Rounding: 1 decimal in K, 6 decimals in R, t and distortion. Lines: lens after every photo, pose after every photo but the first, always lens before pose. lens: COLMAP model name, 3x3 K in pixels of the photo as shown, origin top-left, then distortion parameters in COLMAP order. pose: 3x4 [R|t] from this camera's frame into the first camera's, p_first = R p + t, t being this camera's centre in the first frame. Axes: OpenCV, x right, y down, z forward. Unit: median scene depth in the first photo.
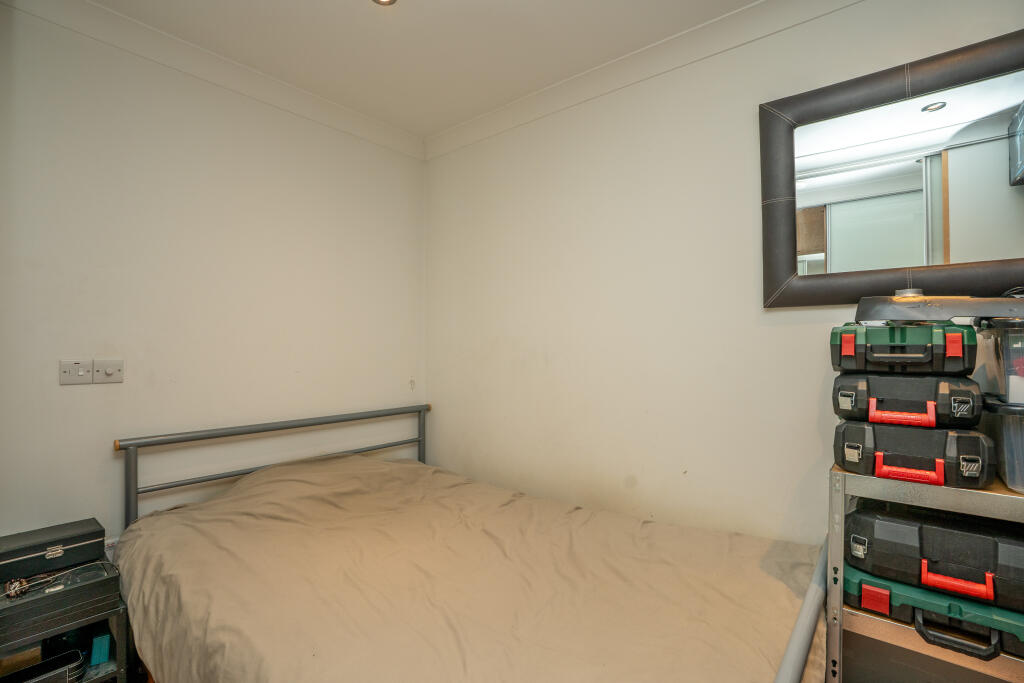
lens RADIAL K [[483.2, 0, 512.0], [0, 483.2, 341.5], [0, 0, 1]] dist [-0.000058, 0.000025]
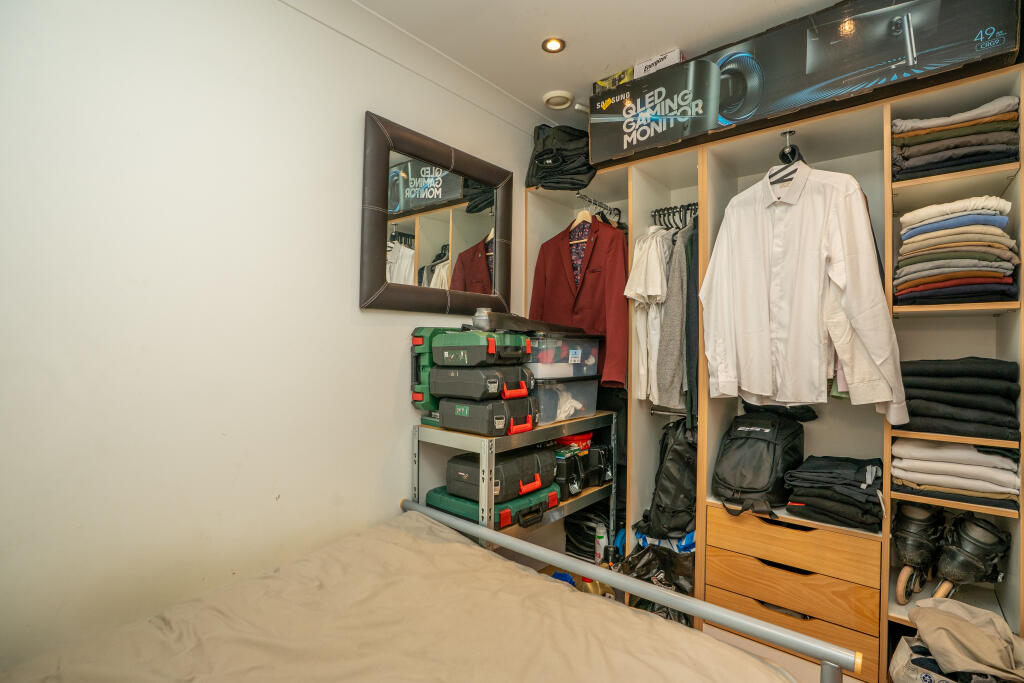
lens RADIAL K [[483.2, 0, 512.0], [0, 483.2, 341.5], [0, 0, 1]] dist [-0.000058, 0.000025]
pose [[0.037556, 0.001367, 0.999294, -0.720689], [-0.026509, 0.999649, -0.000371, -0.008517], [-0.998943, -0.026476, 0.037579, 0.920214]]
